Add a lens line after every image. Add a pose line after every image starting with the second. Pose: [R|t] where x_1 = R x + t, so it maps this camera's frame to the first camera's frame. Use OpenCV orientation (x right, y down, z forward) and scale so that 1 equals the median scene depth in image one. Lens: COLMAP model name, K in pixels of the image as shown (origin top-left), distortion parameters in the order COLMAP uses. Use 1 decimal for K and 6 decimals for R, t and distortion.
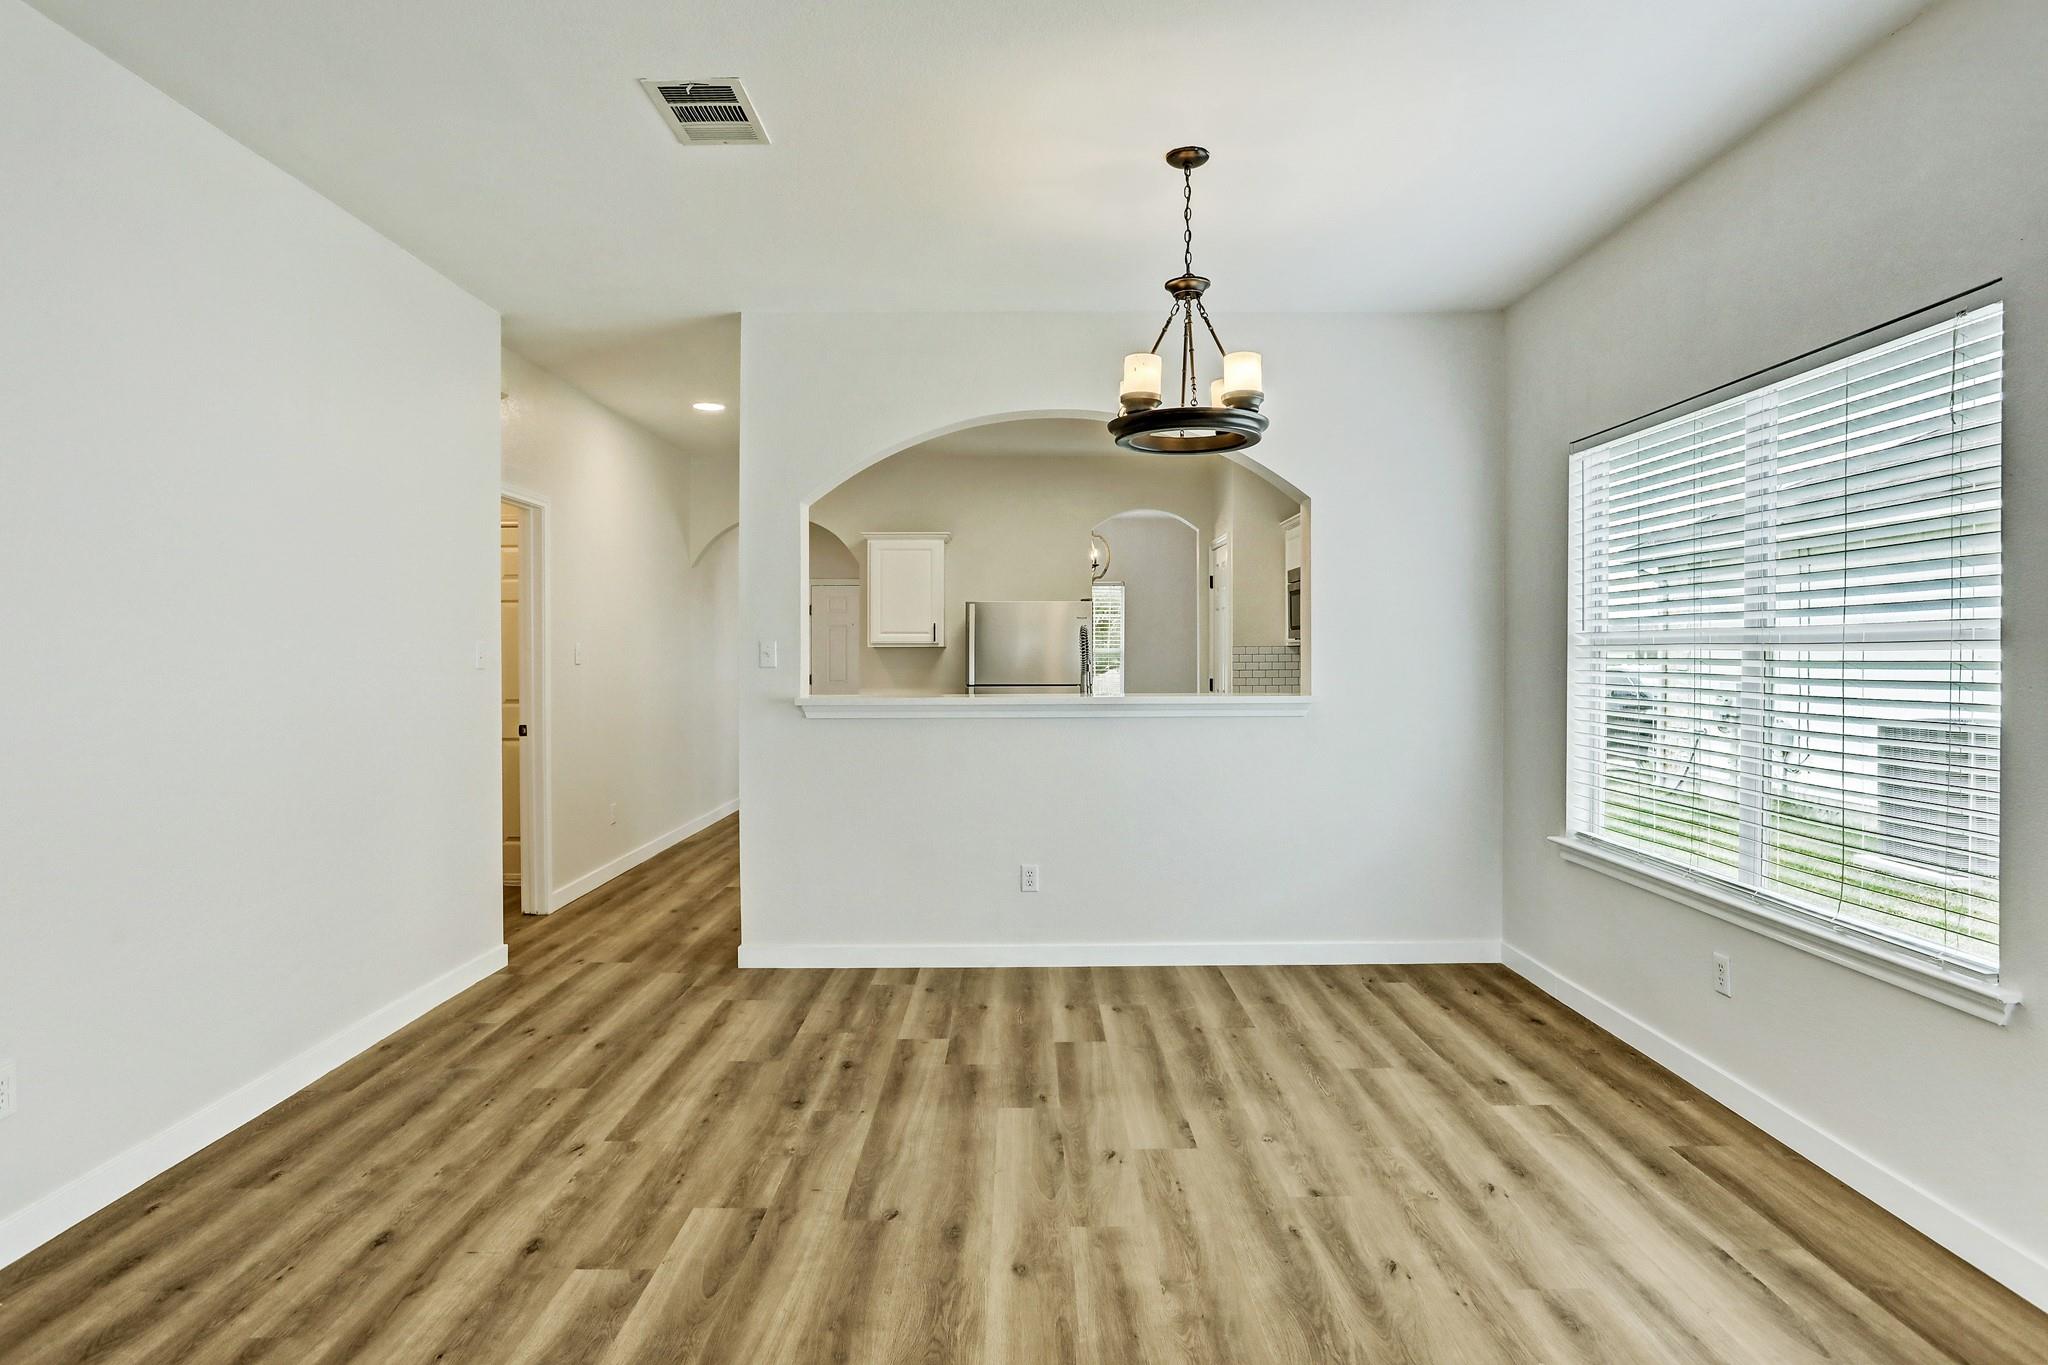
lens RADIAL K [[1108.4, 0, 1023.8], [0, 1108.4, 660.1], [0, 0, 1]] dist [-0.092841, 0.000058]
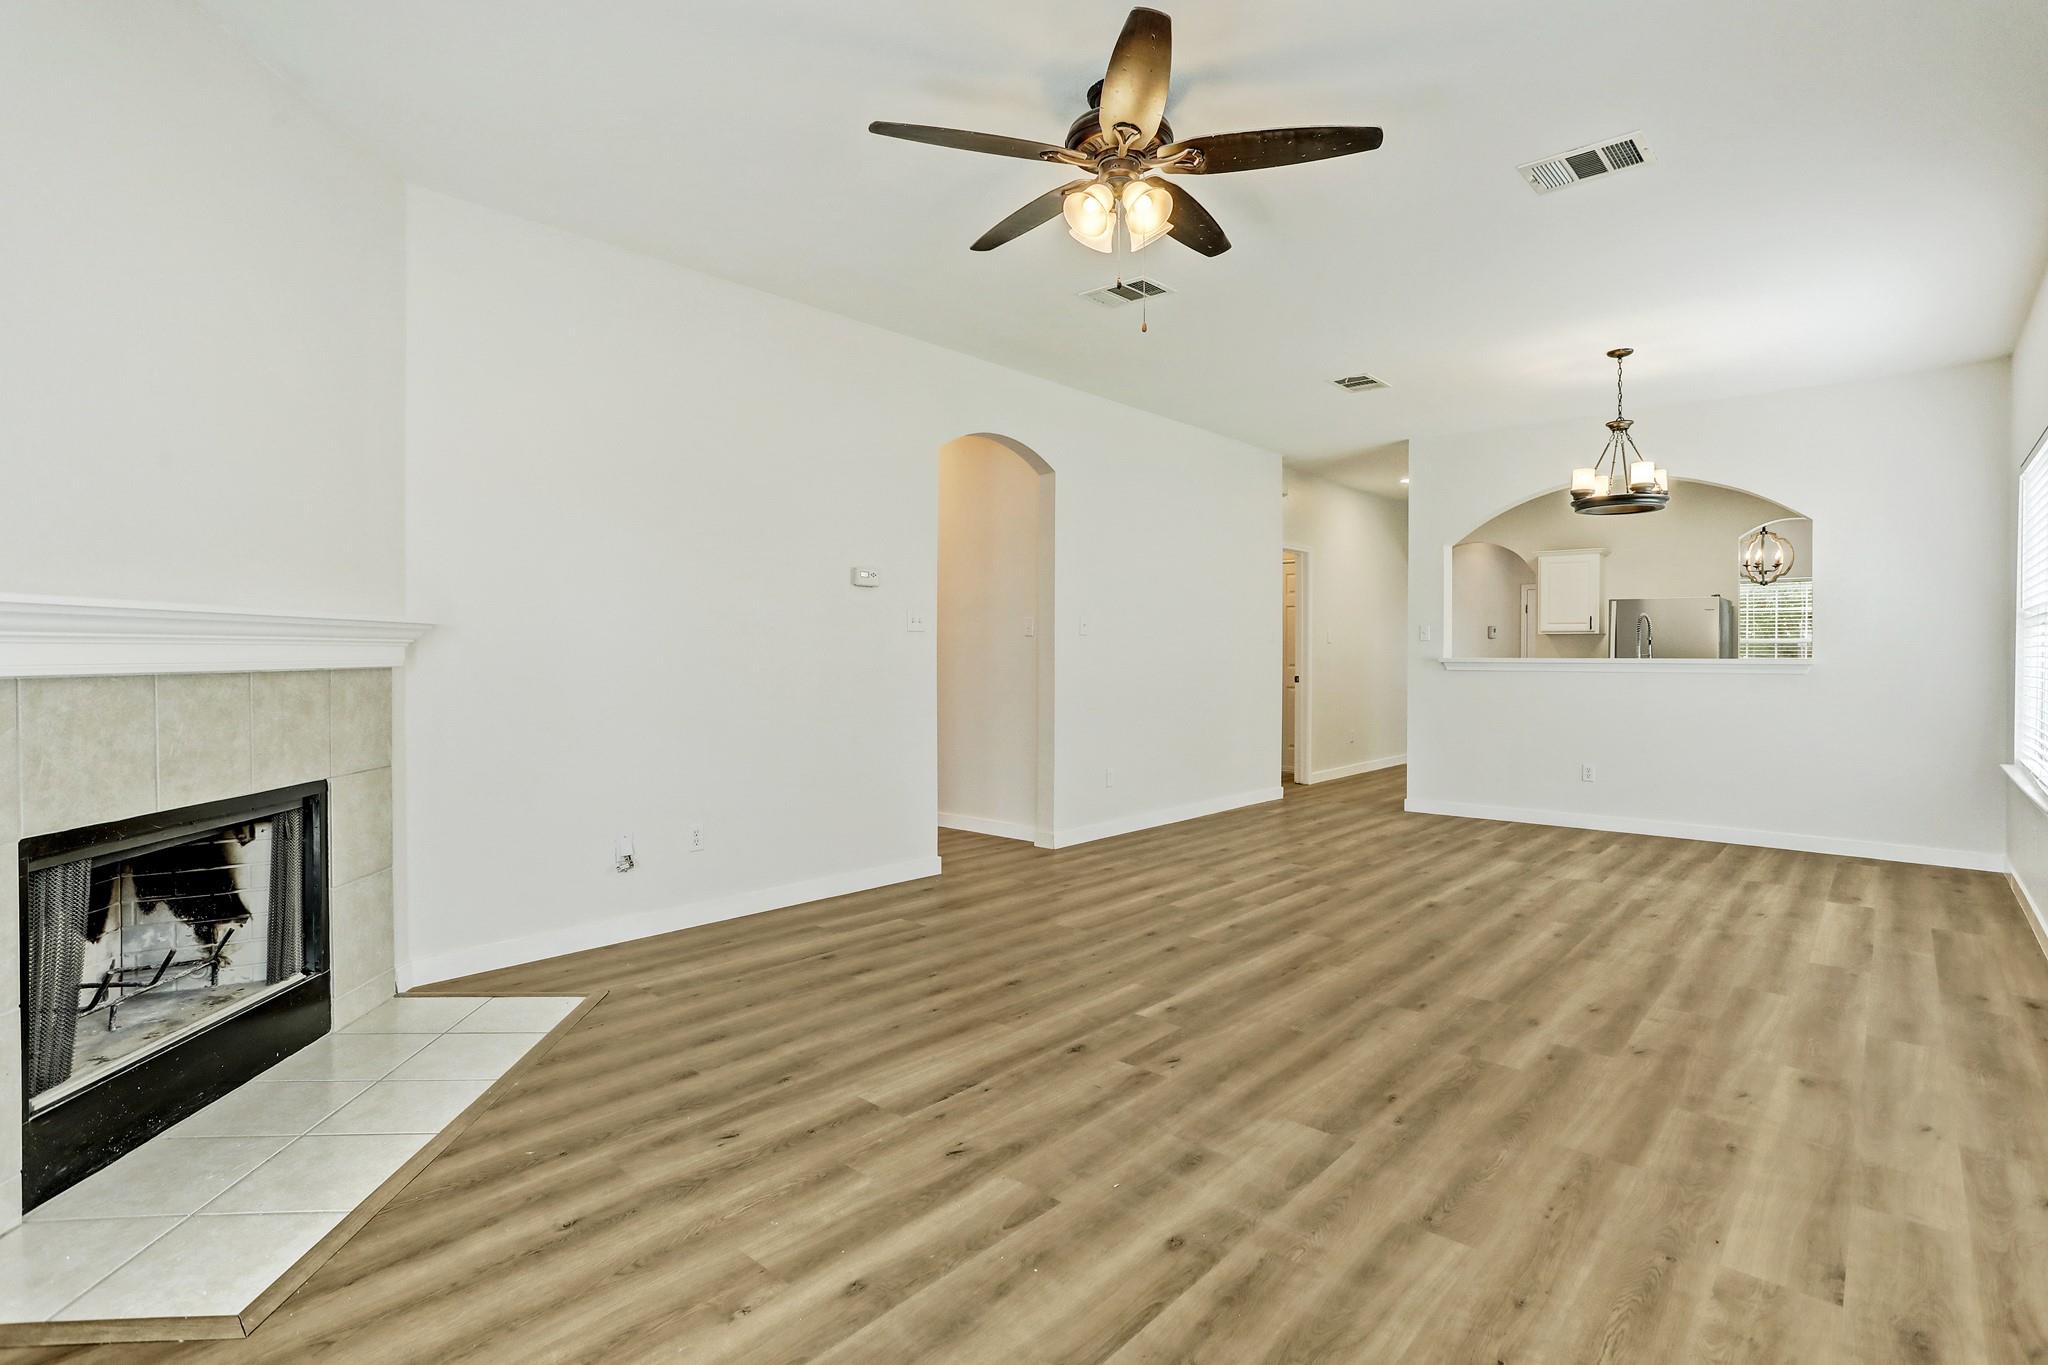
lens RADIAL K [[987.0, 0, 1022.3], [0, 987.0, 657.5], [0, 0, 1]] dist [-0.051346, 0.024646]
pose [[0.745542, 0.008804, -0.666401, 0.299644], [-0.010054, 0.999948, 0.001964, 0.033607], [0.666383, 0.005236, 0.745591, -0.536192]]
